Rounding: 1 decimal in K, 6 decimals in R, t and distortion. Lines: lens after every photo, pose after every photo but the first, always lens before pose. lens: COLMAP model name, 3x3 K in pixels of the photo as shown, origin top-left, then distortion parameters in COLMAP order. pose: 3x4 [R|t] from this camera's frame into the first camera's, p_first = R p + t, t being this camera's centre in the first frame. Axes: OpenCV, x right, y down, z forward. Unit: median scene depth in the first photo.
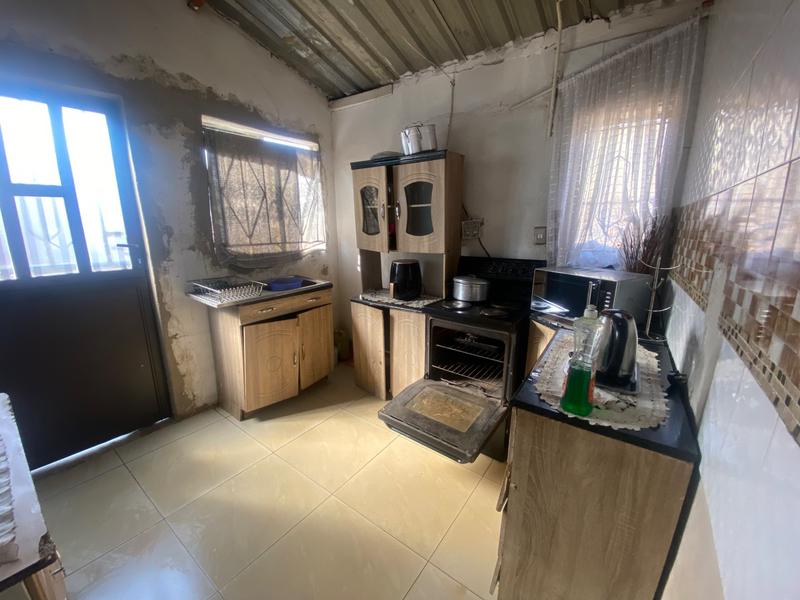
lens RADIAL K [[325.1, 0, 401.4], [0, 325.1, 297.6], [0, 0, 1]] dist [0.020293, -0.018491]
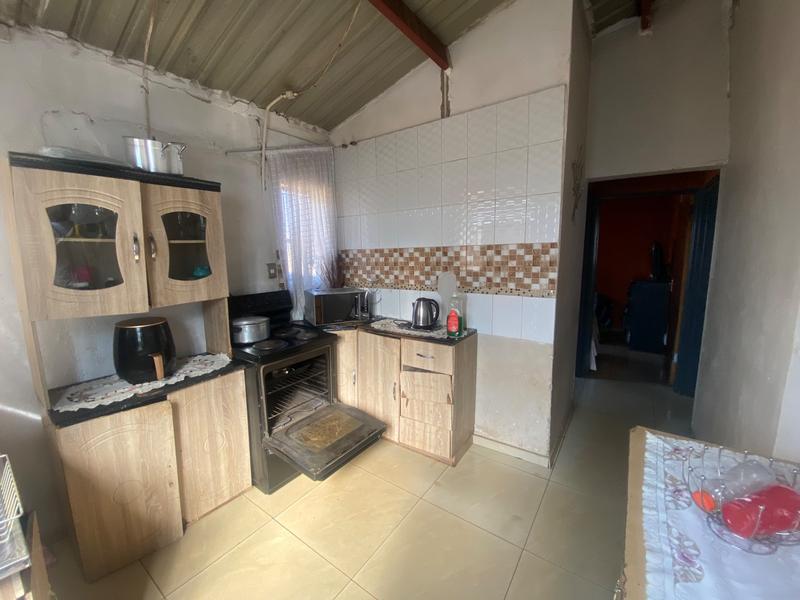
lens RADIAL K [[325.1, 0, 401.4], [0, 325.1, 297.6], [0, 0, 1]] dist [0.020293, -0.018491]
pose [[-0.009601, -0.142805, 0.989704, -0.748704], [0.240115, 0.960462, 0.140915, -0.149013], [-0.970697, 0.238996, 0.025068, 0.537865]]
